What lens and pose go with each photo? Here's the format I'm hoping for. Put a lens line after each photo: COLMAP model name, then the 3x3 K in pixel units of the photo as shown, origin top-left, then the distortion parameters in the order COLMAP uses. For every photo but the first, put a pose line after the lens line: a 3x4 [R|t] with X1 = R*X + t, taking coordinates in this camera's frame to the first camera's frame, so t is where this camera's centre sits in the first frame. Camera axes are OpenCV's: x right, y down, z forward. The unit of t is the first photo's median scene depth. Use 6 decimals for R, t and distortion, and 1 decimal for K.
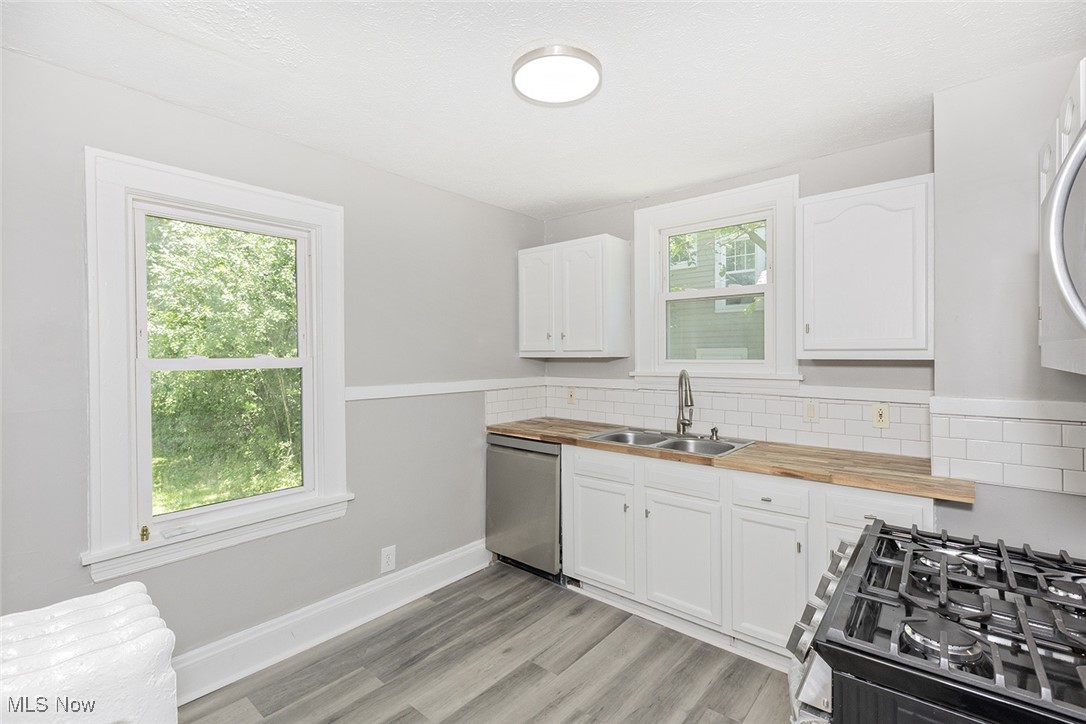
lens RADIAL K [[487.8, 0, 543.4], [0, 487.8, 355.6], [0, 0, 1]] dist [-0.001413, -0.000741]
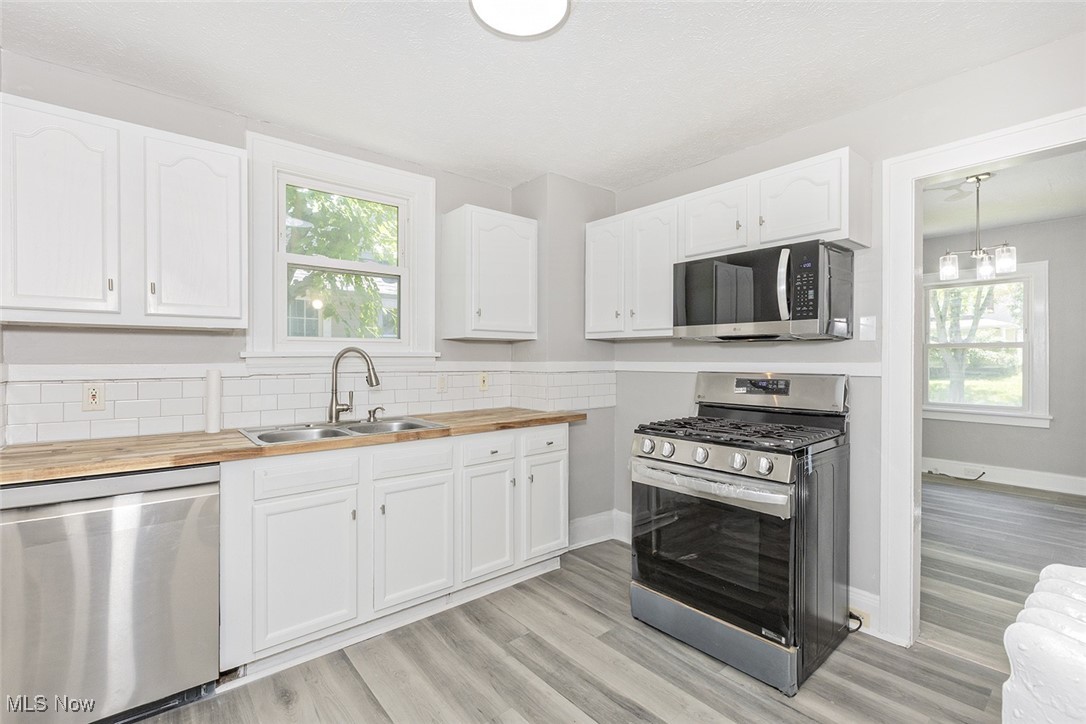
lens RADIAL K [[487.8, 0, 537.5], [0, 487.8, 363.7], [0, 0, 1]] dist [-0.001413, -0.000741]
pose [[0.171411, -0.003885, 0.985192, -0.542938], [0.002620, 0.999990, 0.003487, 0.059494], [-0.985196, 0.001983, 0.171419, 0.539687]]
